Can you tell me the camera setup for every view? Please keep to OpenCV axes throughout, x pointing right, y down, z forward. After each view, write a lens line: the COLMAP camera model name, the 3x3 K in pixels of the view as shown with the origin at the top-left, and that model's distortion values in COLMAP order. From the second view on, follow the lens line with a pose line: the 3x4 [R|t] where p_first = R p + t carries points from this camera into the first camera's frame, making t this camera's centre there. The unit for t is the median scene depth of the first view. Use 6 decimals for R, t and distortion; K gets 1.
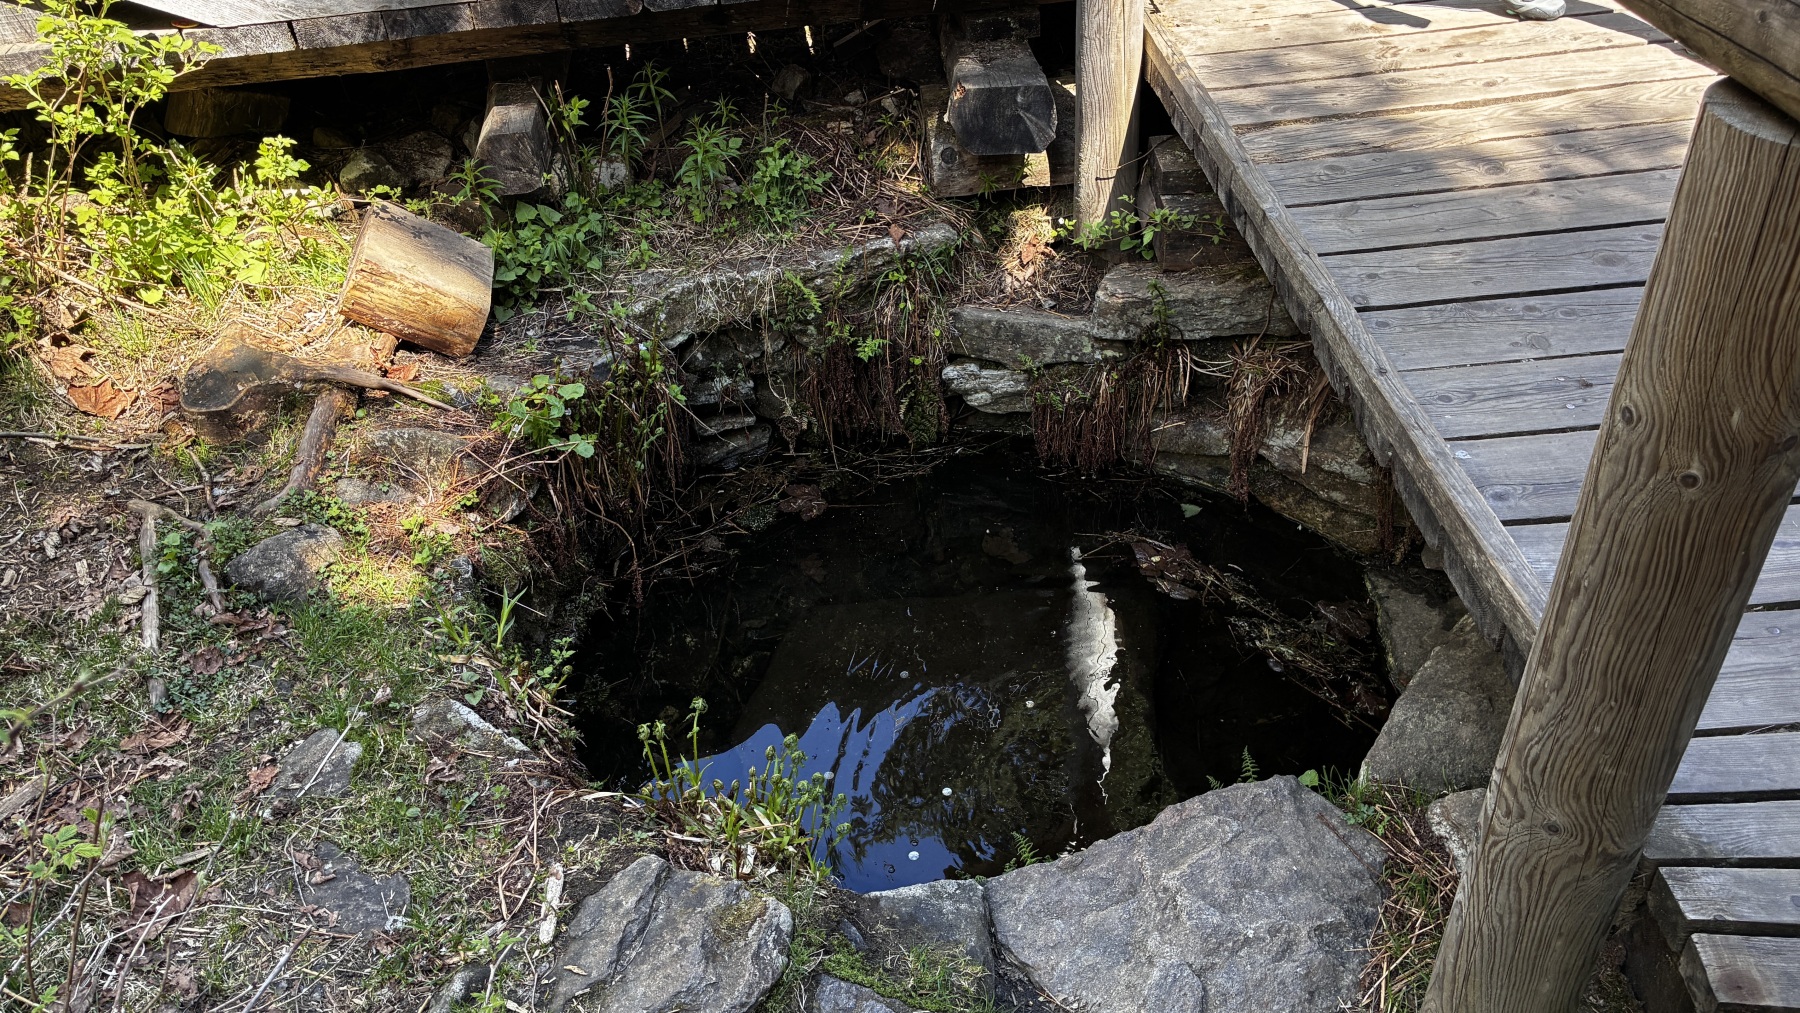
lens RADIAL K [[1328.5, 0, 910.1], [0, 1328.5, 523.3], [0, 0, 1]] dist [0.028000, -0.023630]
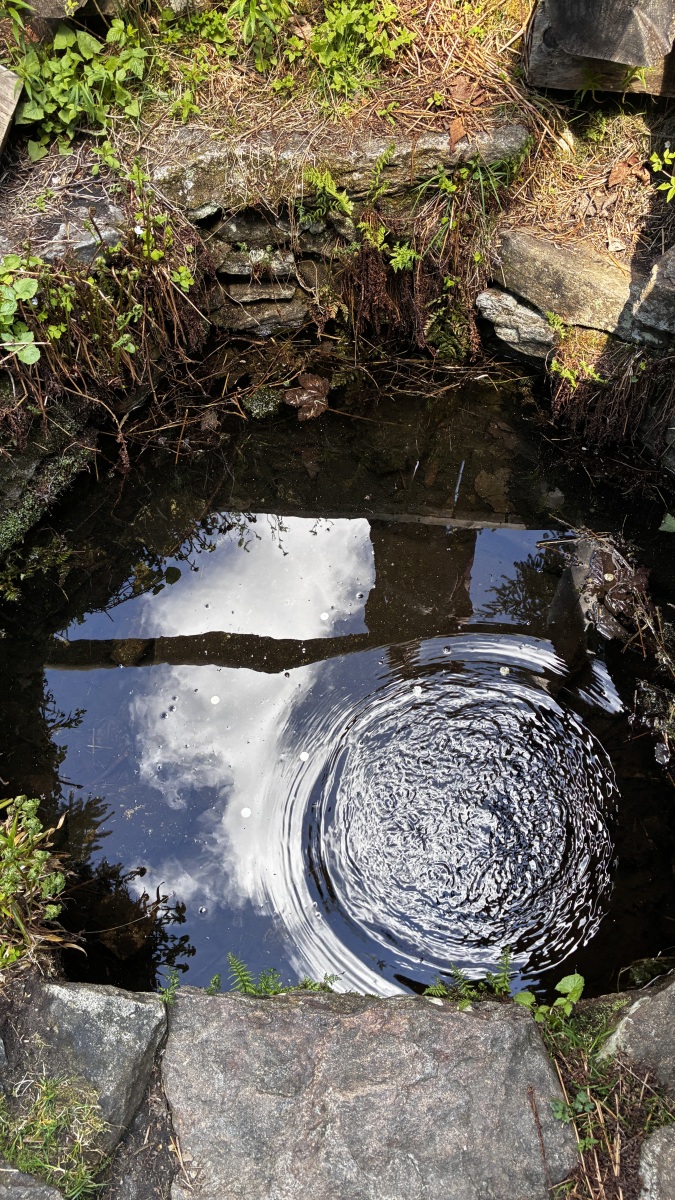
lens RADIAL K [[885.7, 0, 337.6], [0, 885.7, 581.7], [0, 0, 1]] dist [0.028000, -0.023630]
pose [[0.927362, 0.313871, -0.203679, 0.160147], [-0.199736, 0.875574, 0.439860, -0.250704], [0.316395, -0.367227, 0.874665, 0.441768]]
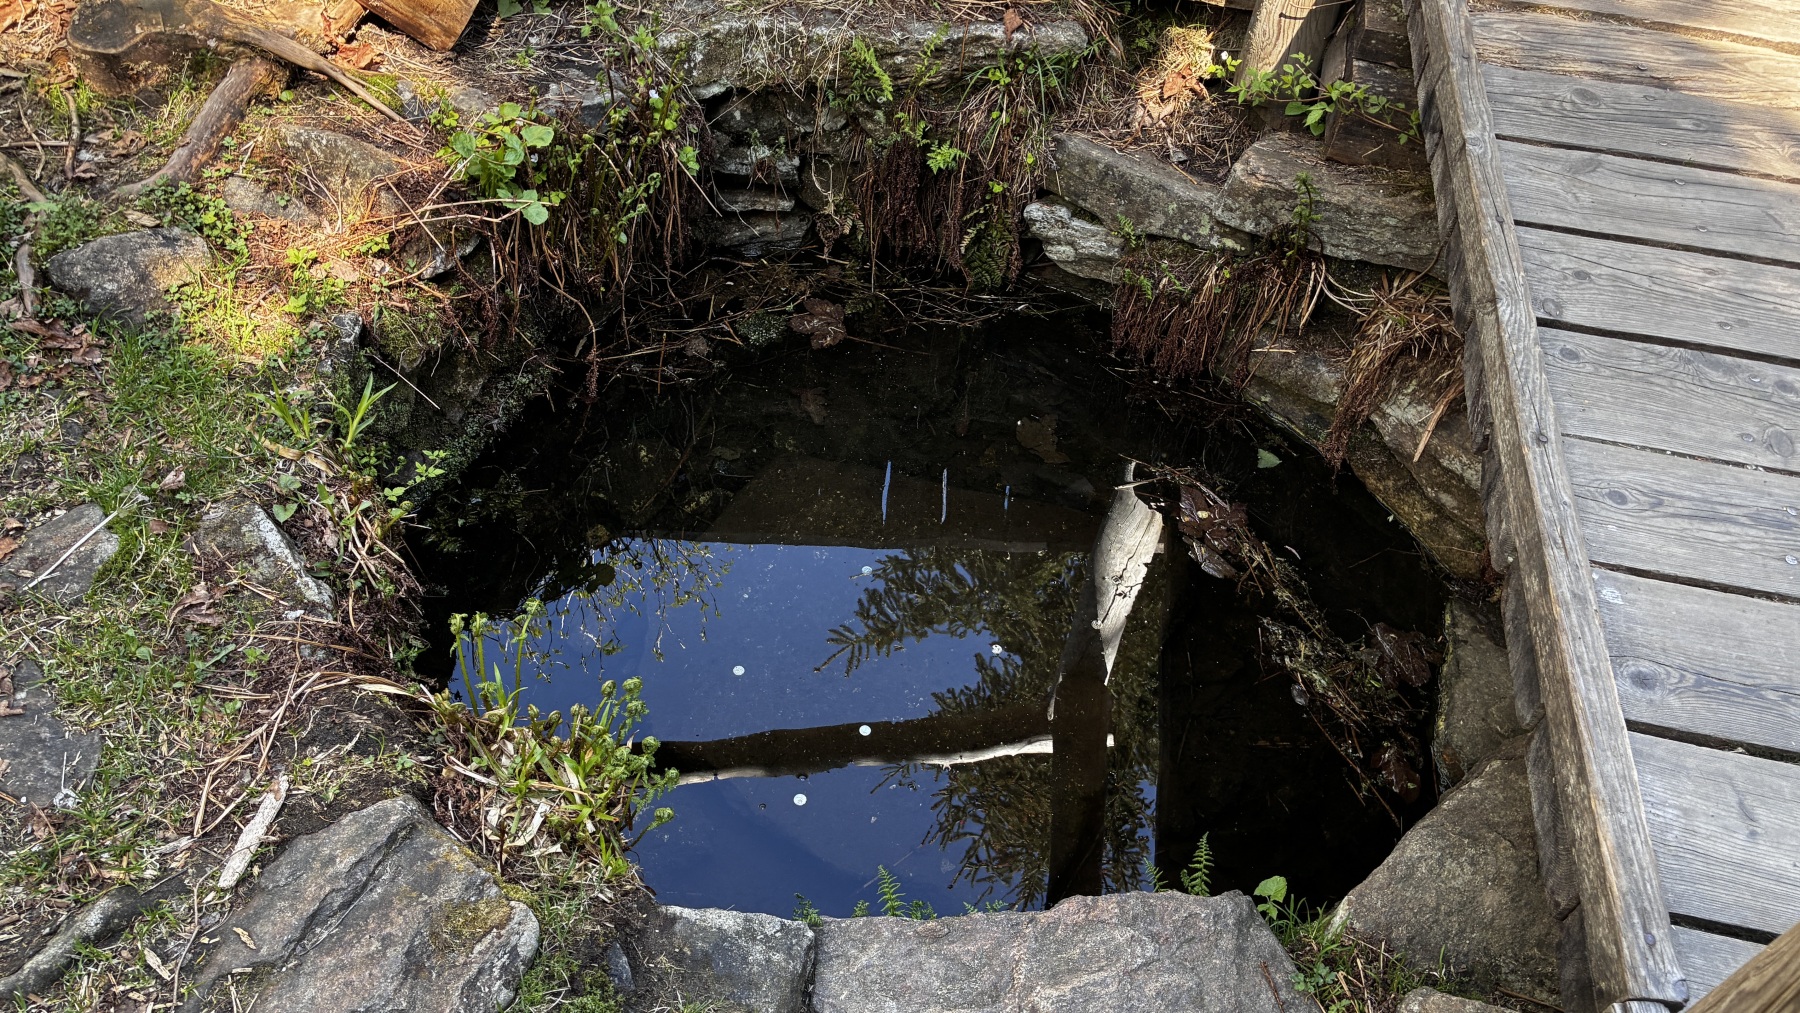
lens RADIAL K [[1328.5, 0, 907.3], [0, 1328.5, 515.1], [0, 0, 1]] dist [0.028000, -0.023630]
pose [[0.961738, 0.268139, -0.056229, 0.065803], [-0.252809, 0.947654, 0.195039, -0.098933], [0.105583, -0.173361, 0.979182, 0.211831]]
